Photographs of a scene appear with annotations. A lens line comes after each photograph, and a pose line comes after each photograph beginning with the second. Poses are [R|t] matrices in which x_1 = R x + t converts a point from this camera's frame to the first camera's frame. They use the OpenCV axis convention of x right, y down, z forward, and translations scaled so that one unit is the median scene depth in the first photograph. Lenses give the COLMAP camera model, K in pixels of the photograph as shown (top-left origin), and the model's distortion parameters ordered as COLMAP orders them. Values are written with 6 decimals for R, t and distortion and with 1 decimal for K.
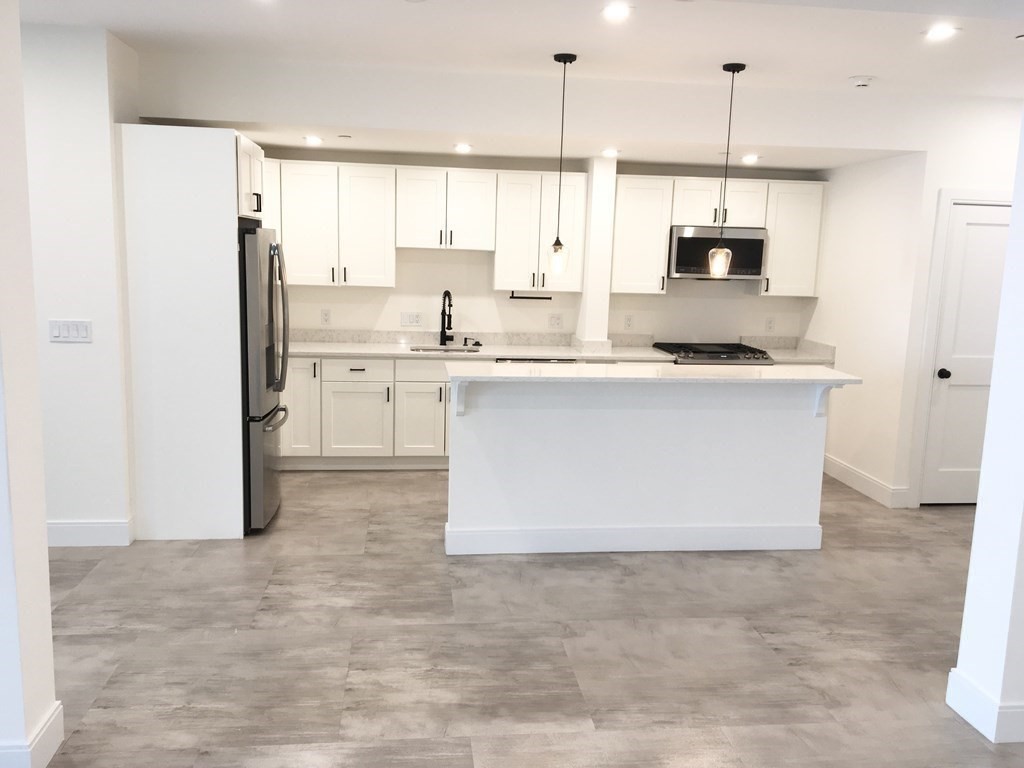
lens RADIAL K [[854.3, 0, 512.0], [0, 854.3, 384.0], [0, 0, 1]] dist [0.146545, -0.172286]
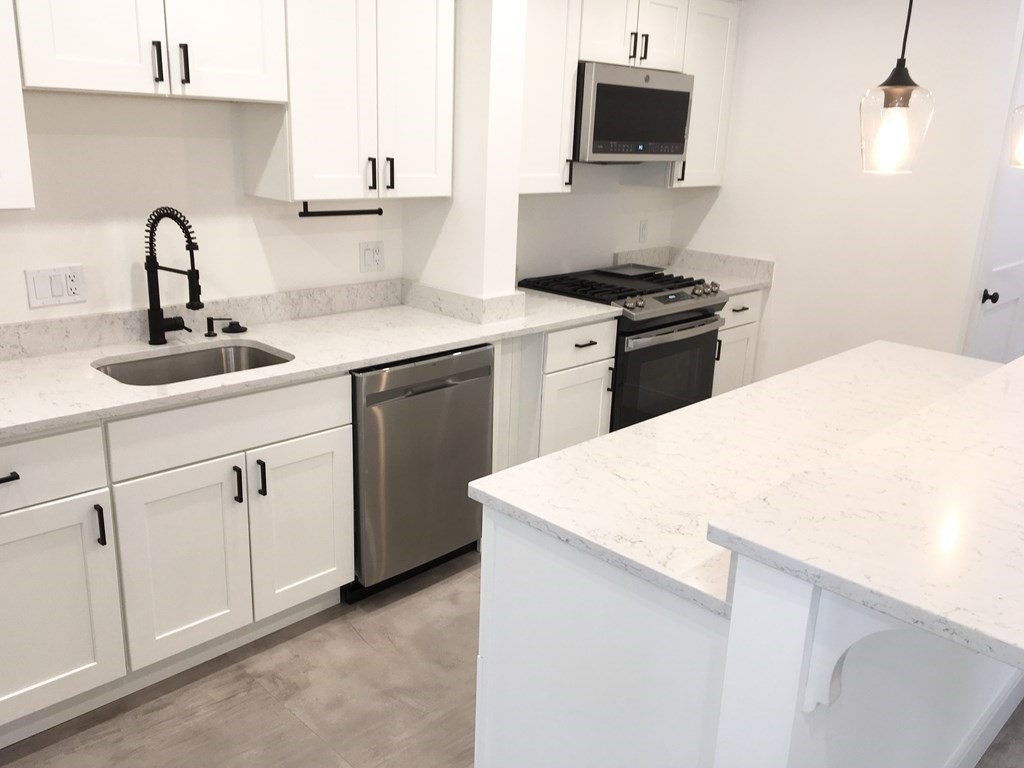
lens RADIAL K [[854.3, 0, 512.0], [0, 854.3, 384.0], [0, 0, 1]] dist [0.146545, -0.172286]
pose [[0.787763, -0.178013, 0.589696, -0.197918], [0.086670, 0.979840, 0.180006, -0.087520], [-0.609851, -0.090693, 0.787310, 0.580420]]
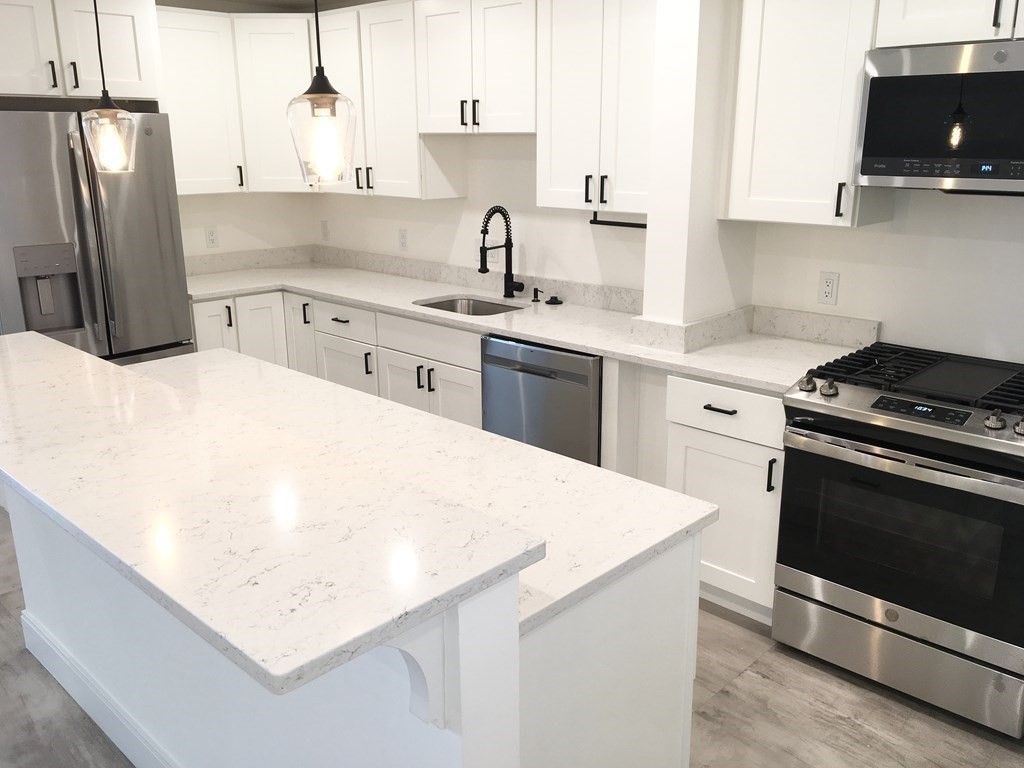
lens RADIAL K [[822.9, 0, 516.3], [0, 822.9, 419.5], [0, 0, 1]] dist [0.127728, -0.151192]
pose [[0.639876, 0.216958, -0.737217, 0.391361], [-0.097318, 0.974474, 0.202313, -0.081702], [0.762292, -0.057711, 0.644656, 0.620825]]
